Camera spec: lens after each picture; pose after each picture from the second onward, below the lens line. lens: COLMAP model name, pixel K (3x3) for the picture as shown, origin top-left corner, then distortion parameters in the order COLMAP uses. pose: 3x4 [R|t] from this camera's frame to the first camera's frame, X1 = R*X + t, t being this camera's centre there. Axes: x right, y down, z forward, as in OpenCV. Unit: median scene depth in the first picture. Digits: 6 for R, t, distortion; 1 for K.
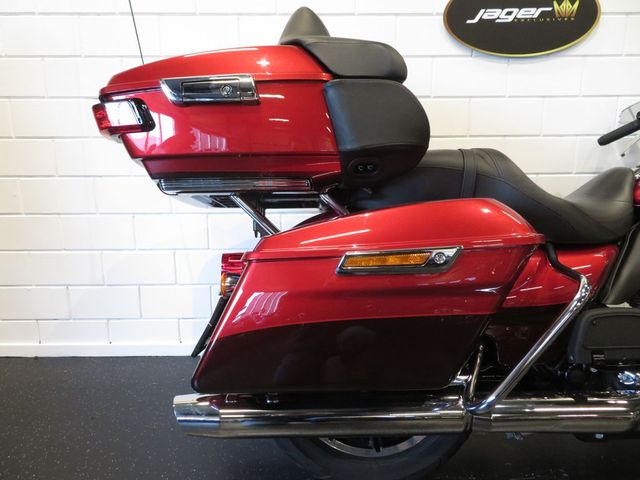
lens RADIAL K [[455.1, 0, 320.0], [0, 455.1, 240.0], [0, 0, 1]] dist [0.031467, 0.000357]
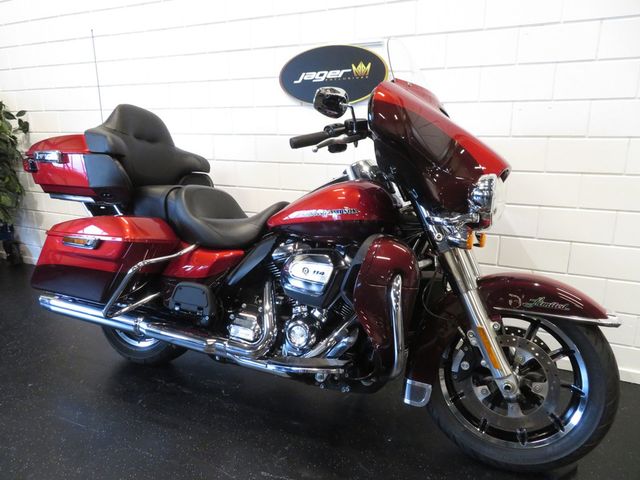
lens RADIAL K [[472.8, 0, 320.0], [0, 472.8, 240.0], [0, 0, 1]] dist [0.031390, 0.001771]
pose [[0.881037, 0.116040, -0.458594, 1.098213], [-0.088594, 0.992769, 0.081001, -0.124378], [0.464677, -0.030736, 0.884947, -0.245114]]
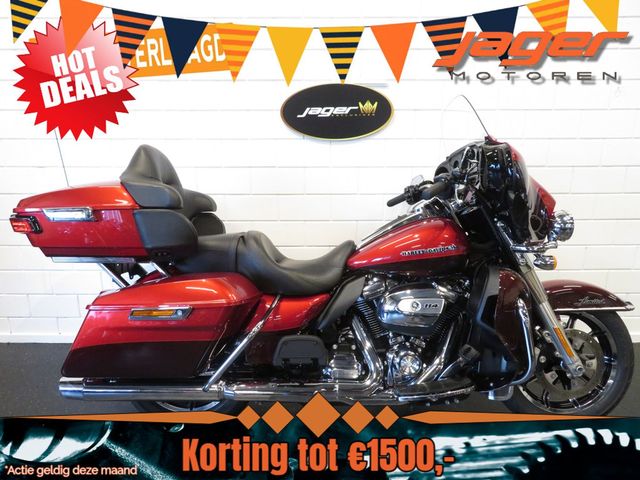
lens RADIAL K [[477.7, 0, 320.0], [0, 477.7, 240.0], [0, 0, 1]] dist [0.002138, 0.000432]
pose [[0.999383, 0.013987, -0.032207, 0.439644], [-0.011577, 0.997203, 0.073832, -0.206062], [0.033150, -0.073414, 0.996750, -0.477812]]
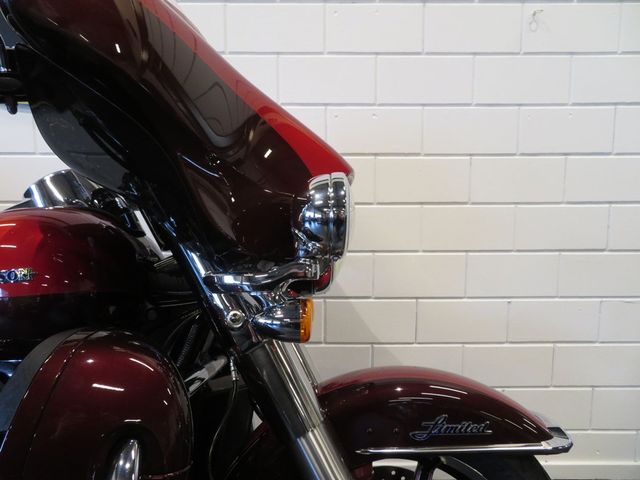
lens RADIAL K [[477.7, 0, 320.0], [0, 477.7, 240.0], [0, 0, 1]] dist [0.002138, 0.000432]
pose [[0.997668, 0.014291, -0.066743, 0.982788], [-0.019434, 0.996838, -0.077050, -0.114213], [0.065431, 0.078167, 0.994791, 0.247376]]
